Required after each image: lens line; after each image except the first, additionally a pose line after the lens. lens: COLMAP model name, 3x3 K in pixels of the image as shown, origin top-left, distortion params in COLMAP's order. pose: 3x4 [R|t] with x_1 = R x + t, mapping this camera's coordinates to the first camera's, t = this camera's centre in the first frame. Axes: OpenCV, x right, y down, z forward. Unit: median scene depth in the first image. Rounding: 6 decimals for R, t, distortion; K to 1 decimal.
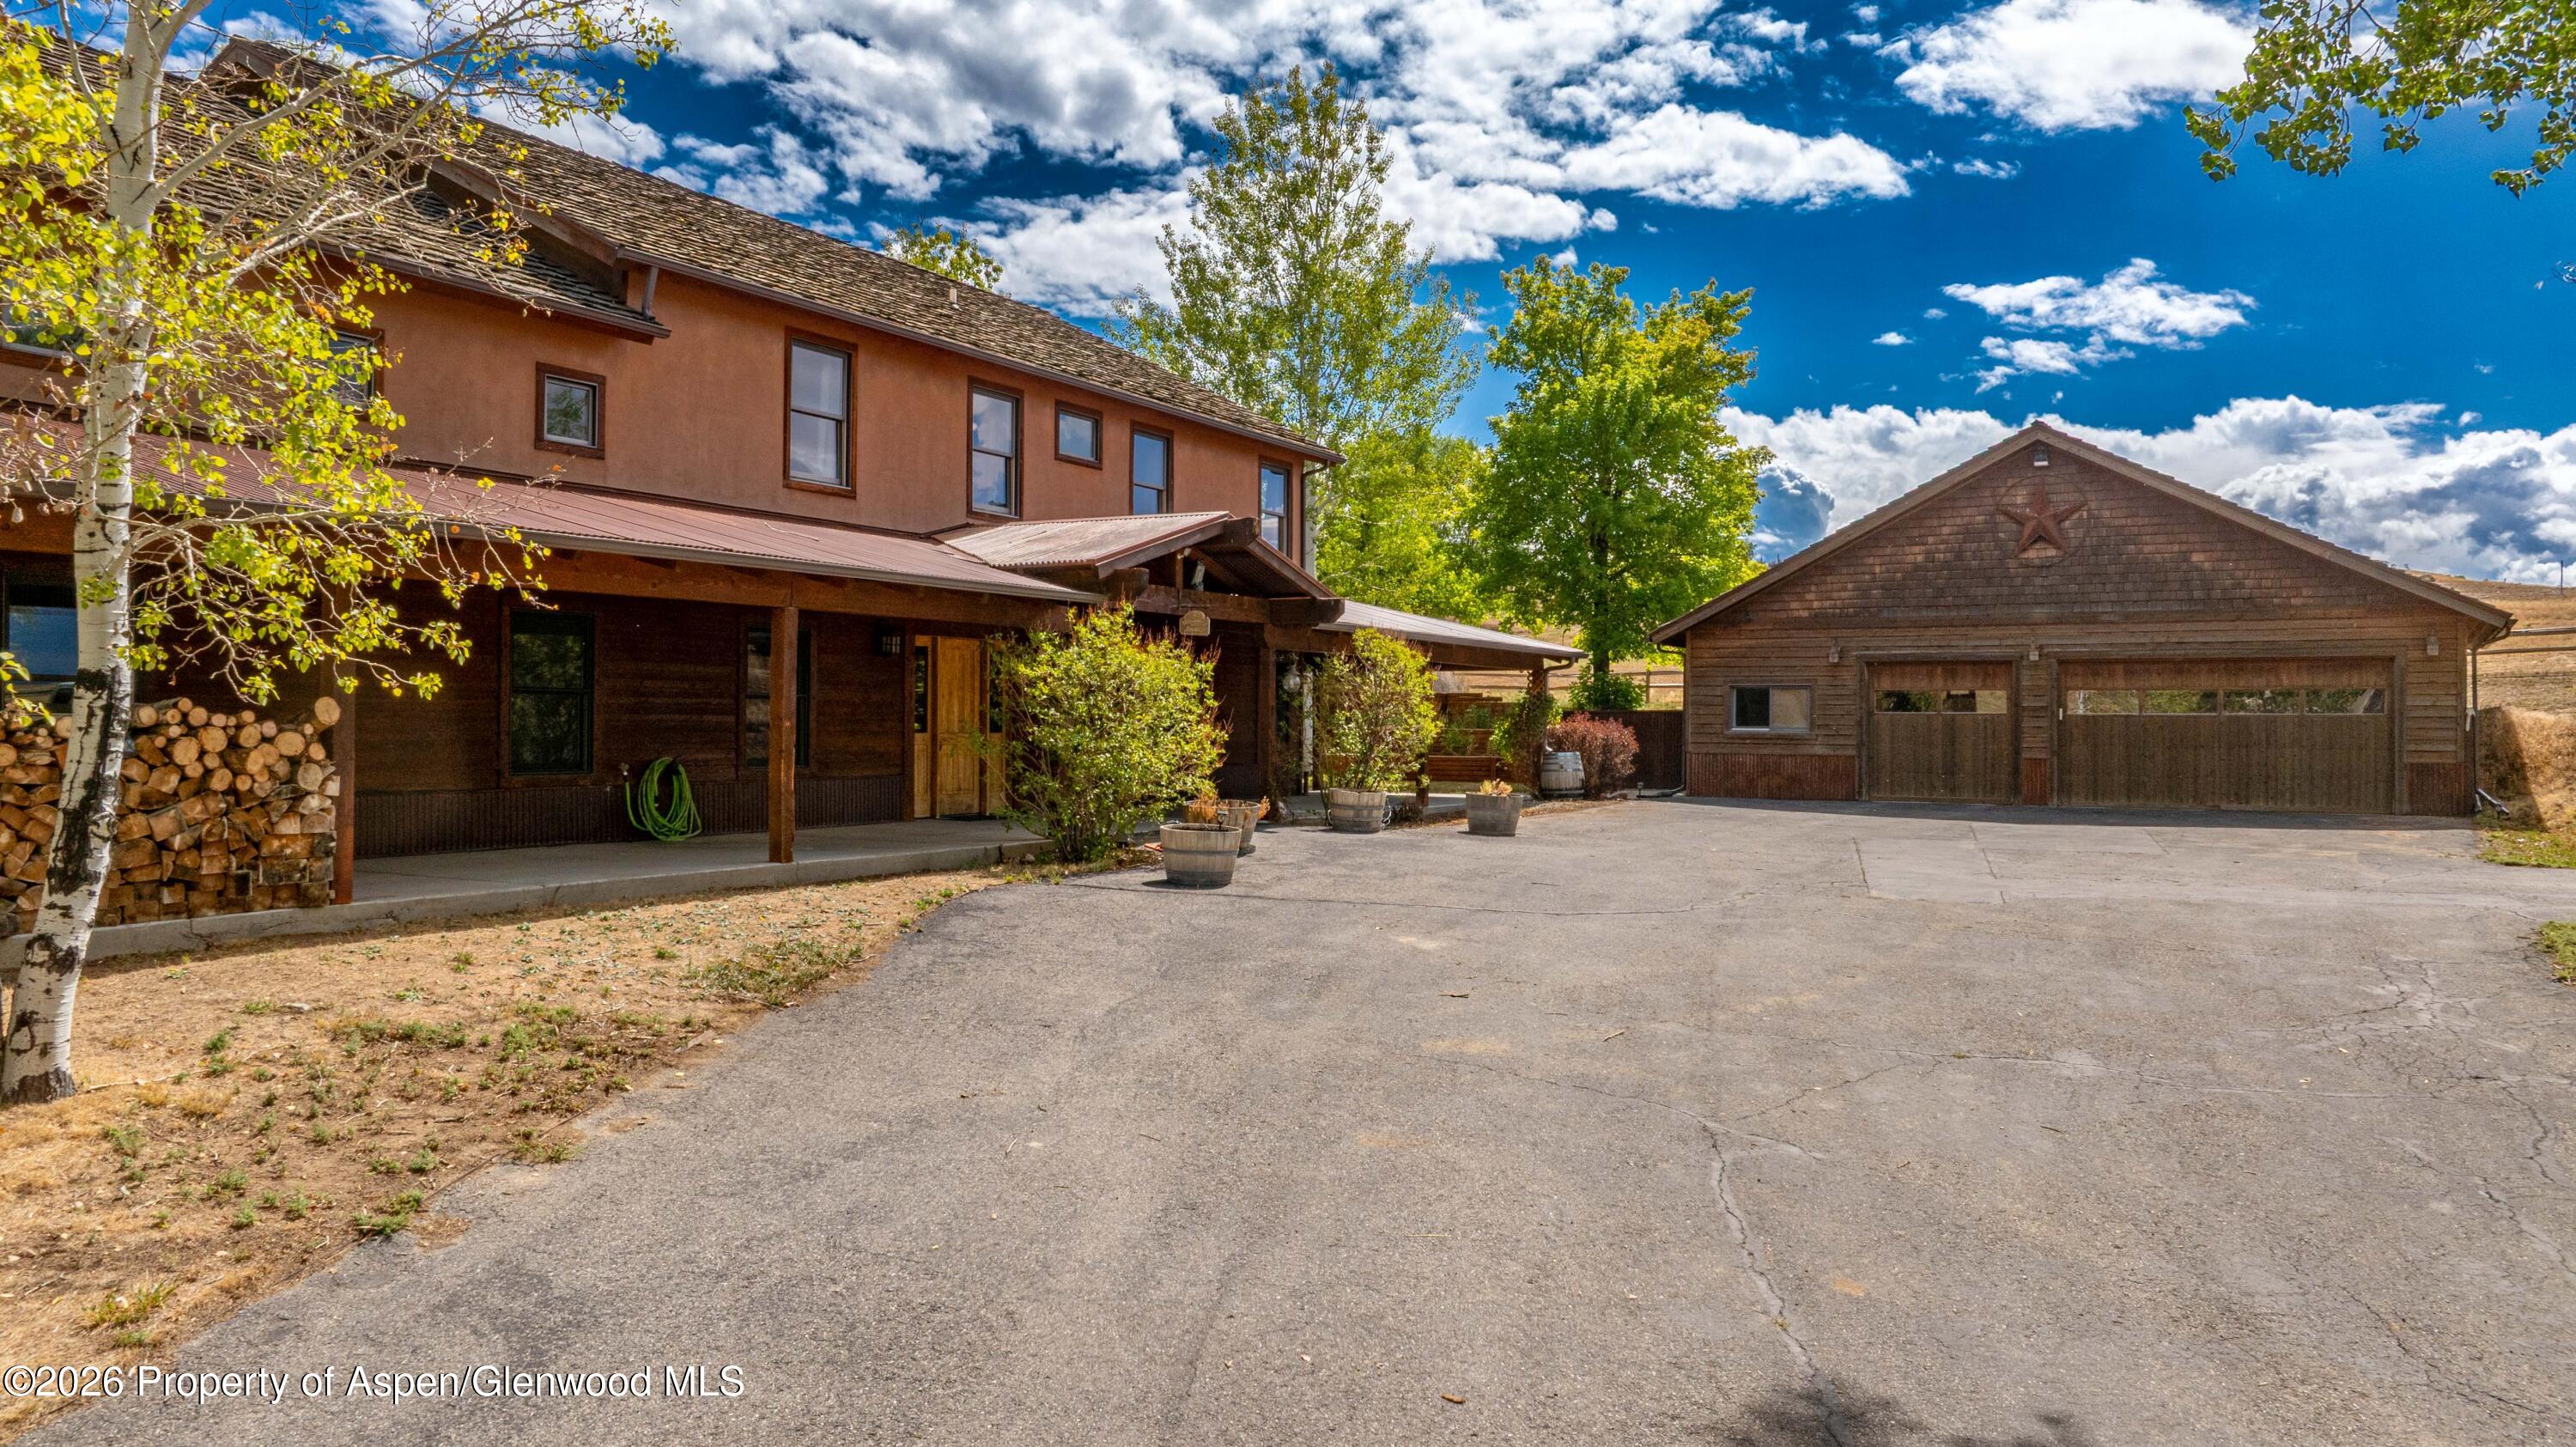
lens RADIAL K [[1987.2, 0, 1376.4], [0, 1987.2, 766.3], [0, 0, 1]] dist [-0.004261, -0.000033]
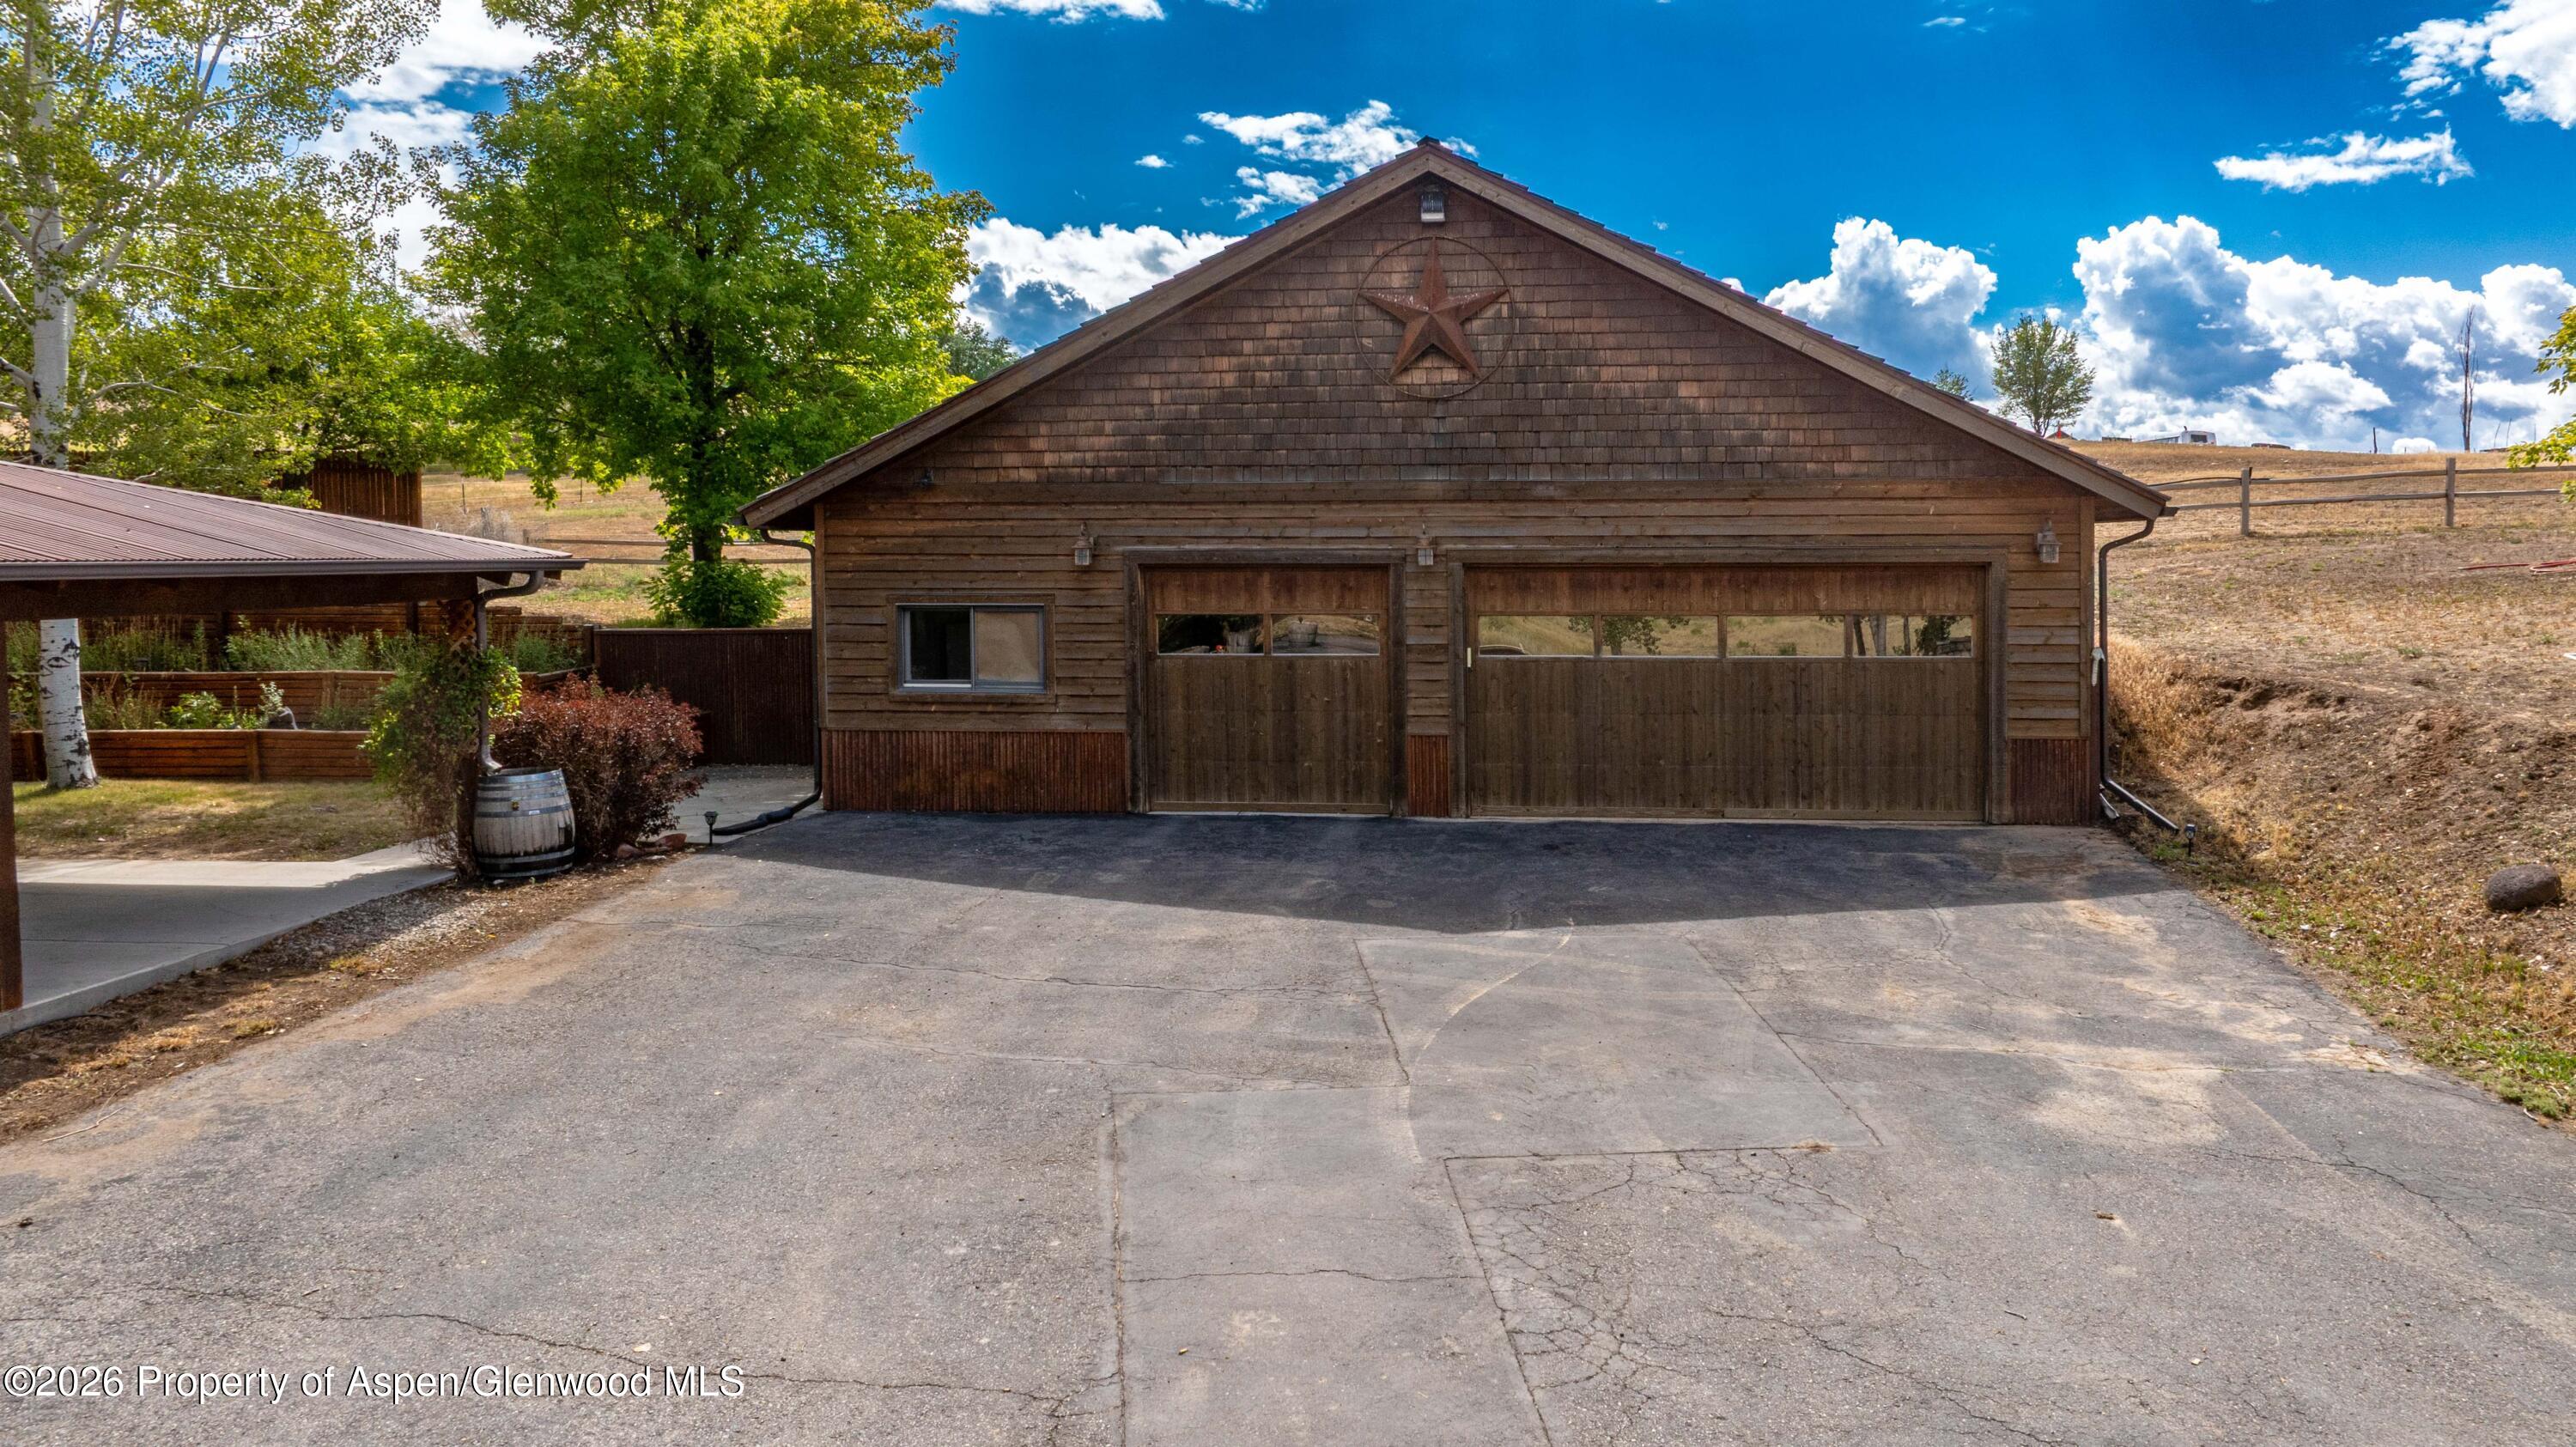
lens RADIAL K [[1987.2, 0, 1376.4], [0, 1987.2, 766.3], [0, 0, 1]] dist [-0.004261, -0.000033]
pose [[0.936008, -0.041611, 0.349512, 0.112621], [0.009697, 0.995659, 0.092569, -0.047852], [-0.351846, -0.083256, 0.932348, 0.456585]]
